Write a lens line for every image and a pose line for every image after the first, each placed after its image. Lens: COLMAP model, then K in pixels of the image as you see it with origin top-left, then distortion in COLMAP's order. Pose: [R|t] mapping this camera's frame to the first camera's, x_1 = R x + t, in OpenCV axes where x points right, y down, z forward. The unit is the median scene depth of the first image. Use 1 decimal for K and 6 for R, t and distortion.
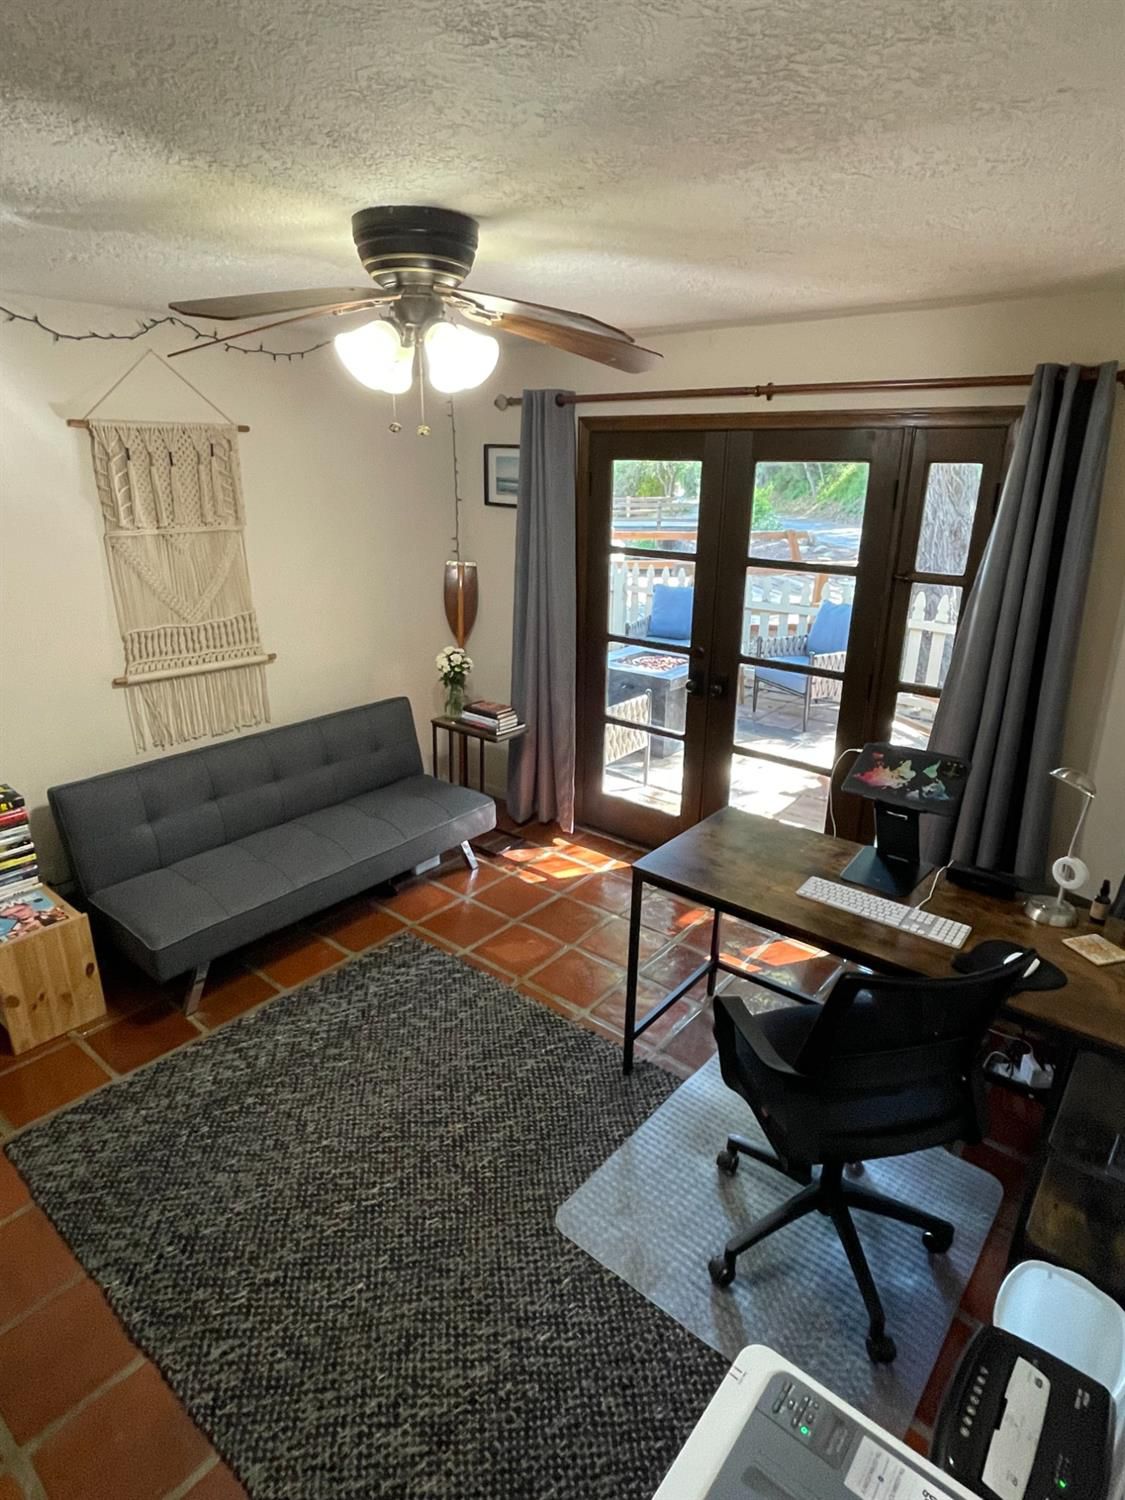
lens RADIAL K [[832.0, 0, 562.5], [0, 832.0, 750.0], [0, 0, 1]] dist [-0.012122, -0.003245]
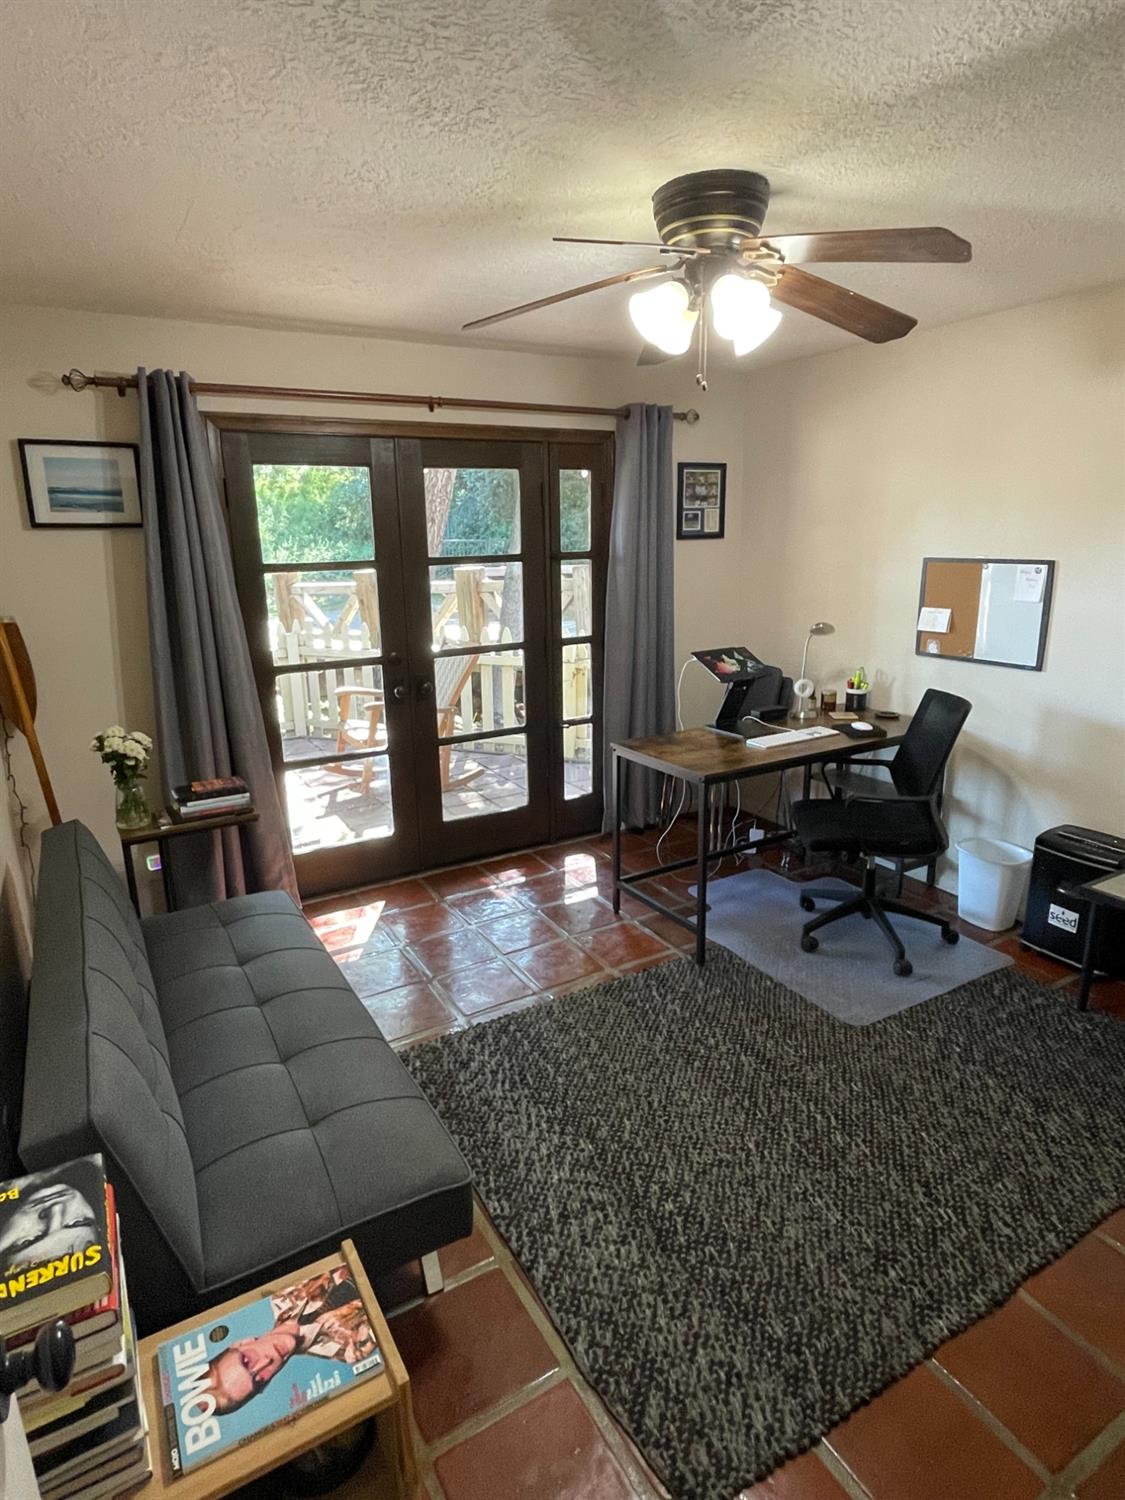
lens RADIAL K [[832.0, 0, 562.5], [0, 832.0, 750.0], [0, 0, 1]] dist [-0.012122, -0.003245]
pose [[0.340276, -0.256071, 0.904787, -0.970837], [0.334451, 0.932246, 0.138060, -0.119052], [-0.878837, 0.255629, 0.402864, 0.632942]]
